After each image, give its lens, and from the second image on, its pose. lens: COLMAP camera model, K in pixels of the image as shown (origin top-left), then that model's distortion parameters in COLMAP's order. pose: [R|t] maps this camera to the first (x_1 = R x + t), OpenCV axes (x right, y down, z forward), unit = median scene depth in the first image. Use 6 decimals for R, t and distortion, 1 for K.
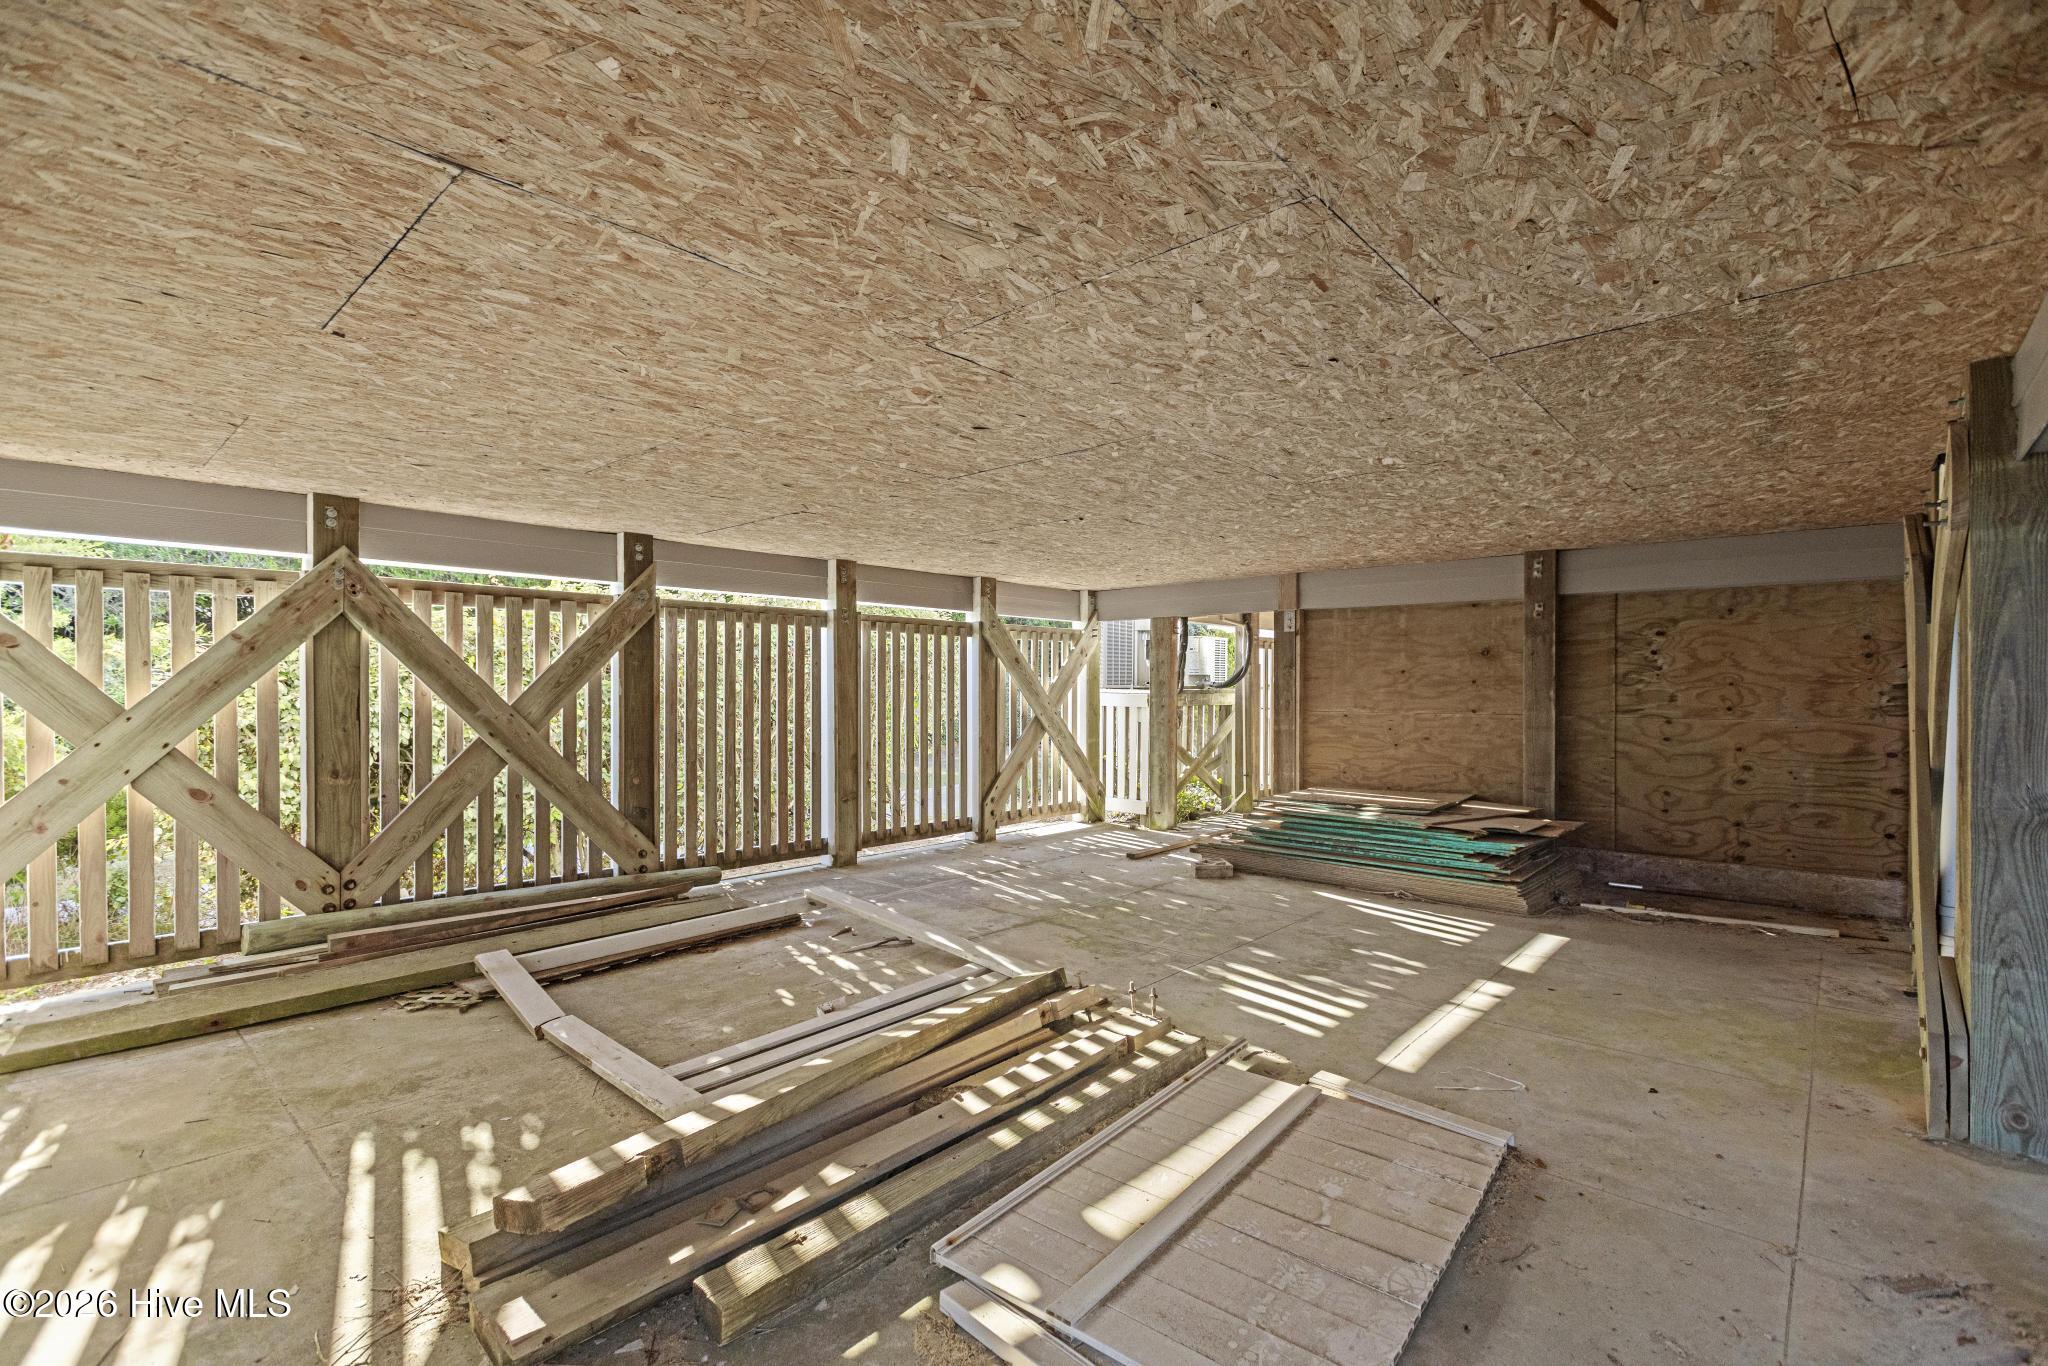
lens RADIAL K [[910.0, 0, 1035.0], [0, 910.0, 696.4], [0, 0, 1]] dist [0.000092, 0.000192]
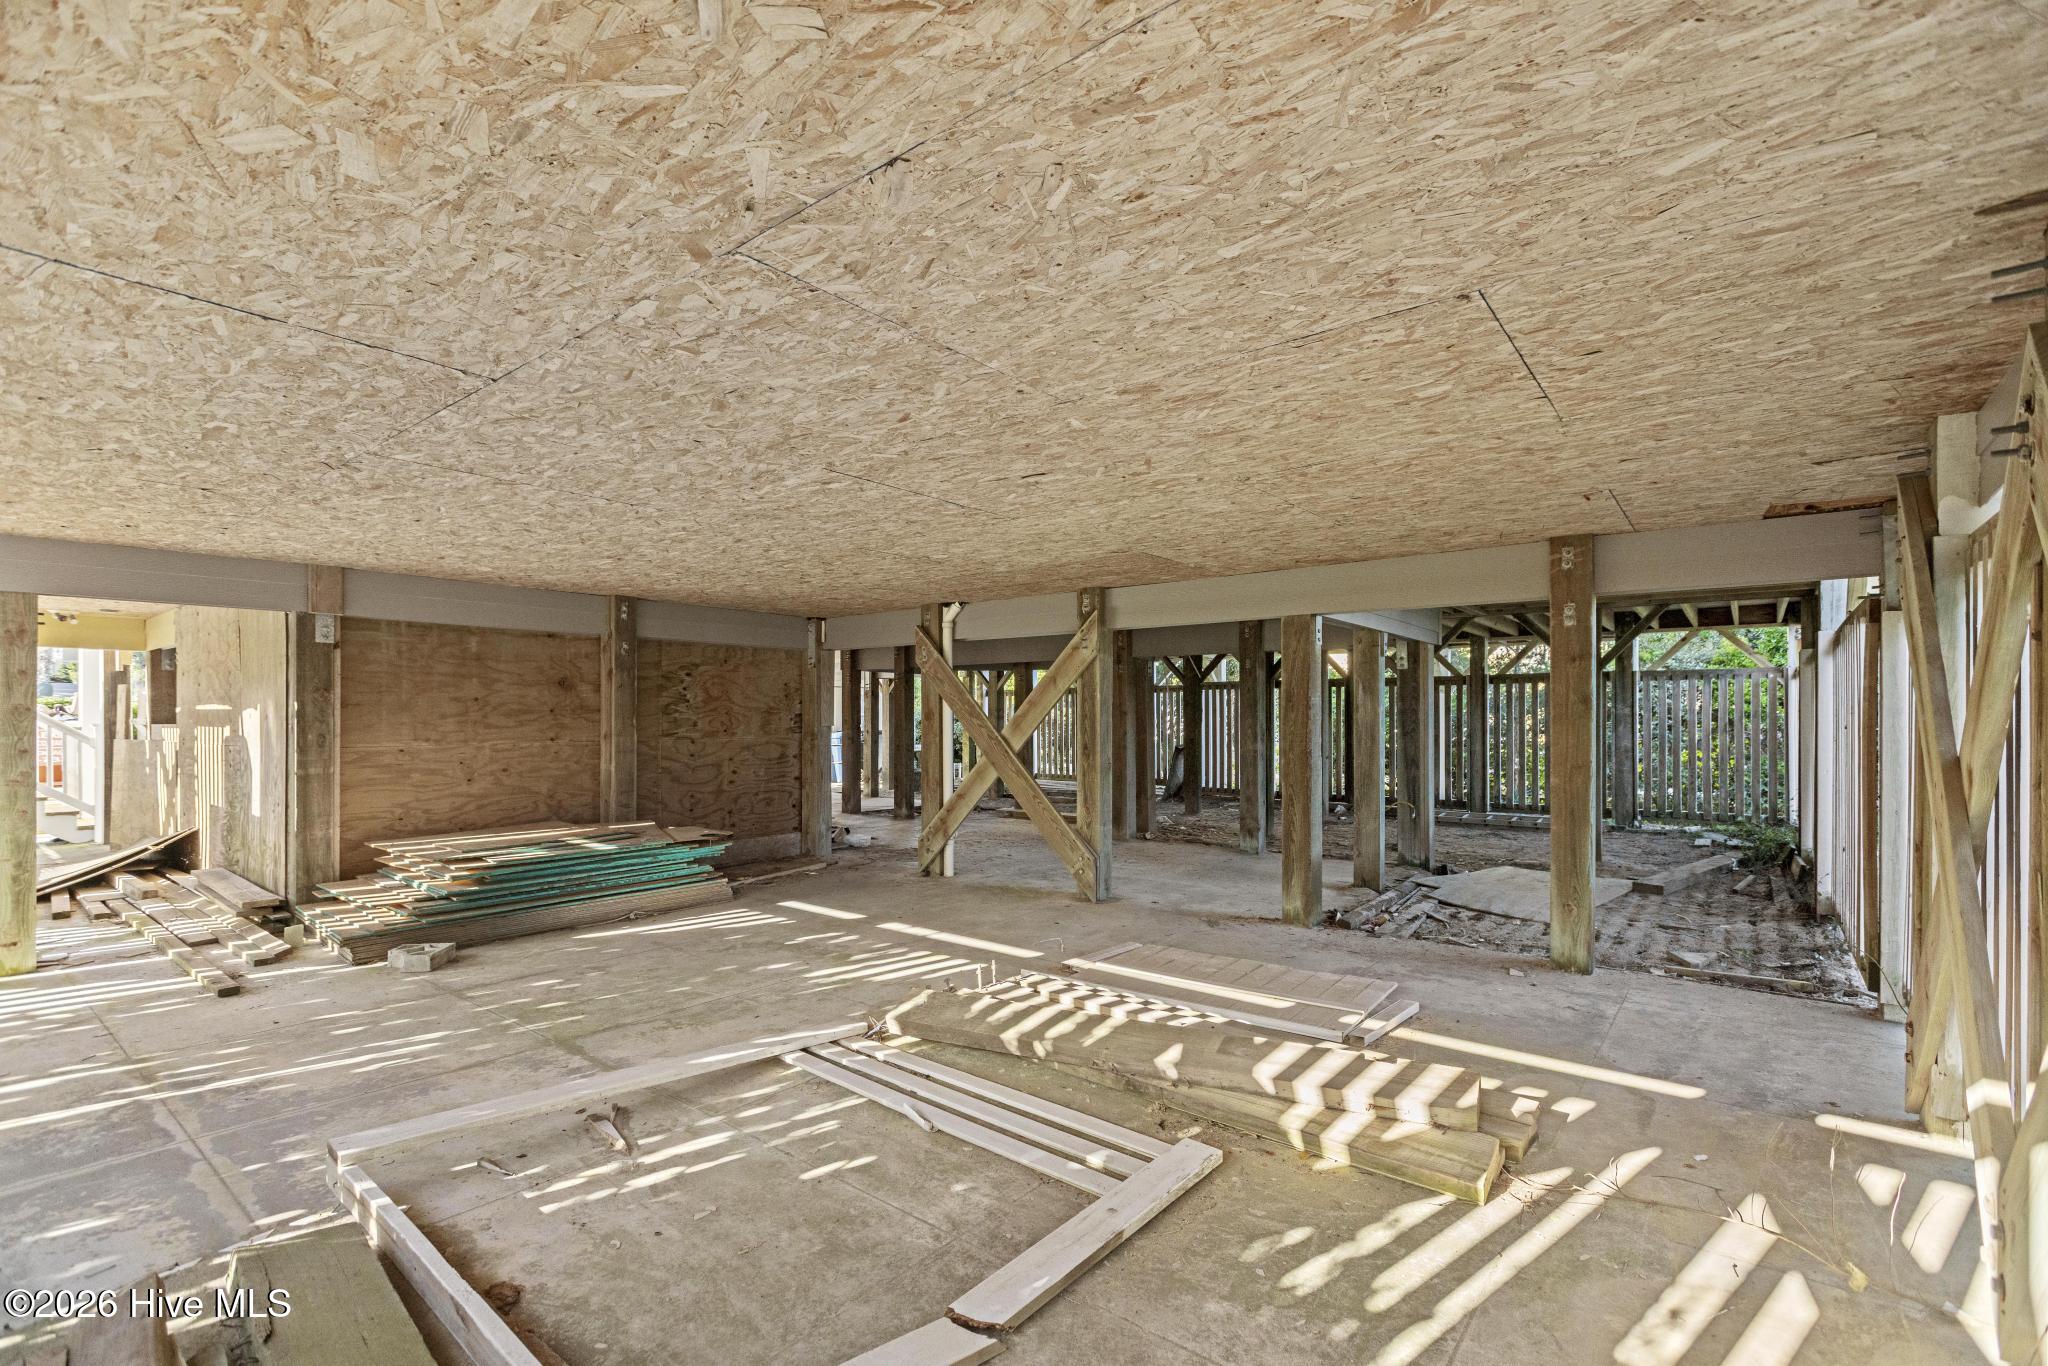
lens RADIAL K [[905.5, 0, 1028.6], [0, 905.5, 715.1], [0, 0, 1]] dist [-0.004143, -0.000060]
pose [[-0.047534, -0.001628, 0.998868, -0.829779], [0.011017, 0.999937, 0.002154, -0.010949], [-0.998809, 0.011107, -0.047513, 0.759558]]
